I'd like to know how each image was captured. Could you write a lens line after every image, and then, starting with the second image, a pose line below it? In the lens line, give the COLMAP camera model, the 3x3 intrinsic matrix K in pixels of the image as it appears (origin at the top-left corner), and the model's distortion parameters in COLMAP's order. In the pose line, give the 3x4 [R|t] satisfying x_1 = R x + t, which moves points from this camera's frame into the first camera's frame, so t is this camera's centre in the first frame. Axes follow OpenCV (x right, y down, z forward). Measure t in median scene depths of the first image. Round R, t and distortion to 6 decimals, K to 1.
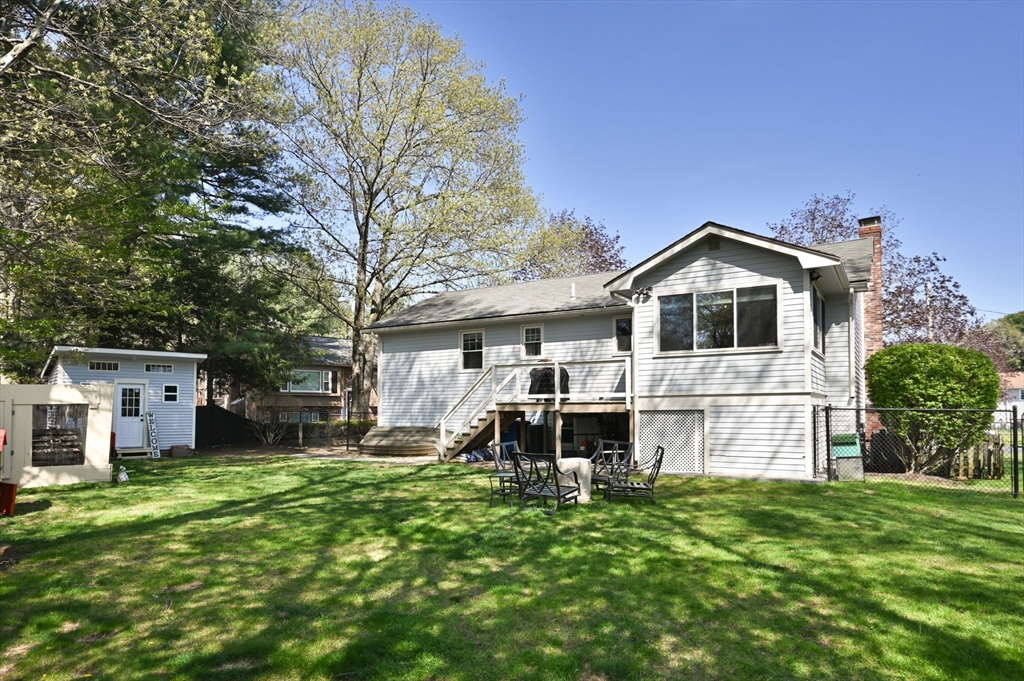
lens RADIAL K [[624.1, 0, 513.5], [0, 624.1, 340.0], [0, 0, 1]] dist [-0.000796, -0.000165]
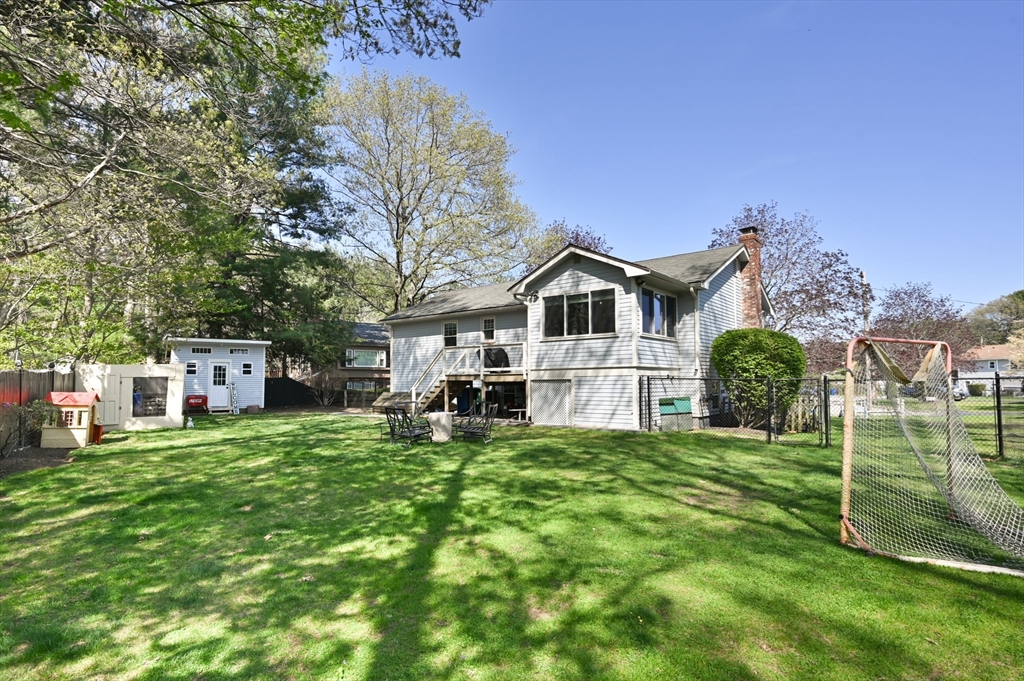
lens RADIAL K [[525.2, 0, 510.1], [0, 525.2, 320.3], [0, 0, 1]] dist [0.003405, 0.000716]
pose [[0.990831, -0.017355, -0.133990, 0.314984], [0.017034, 0.999849, -0.003540, -0.016148], [0.134031, 0.001225, 0.990976, -0.162058]]
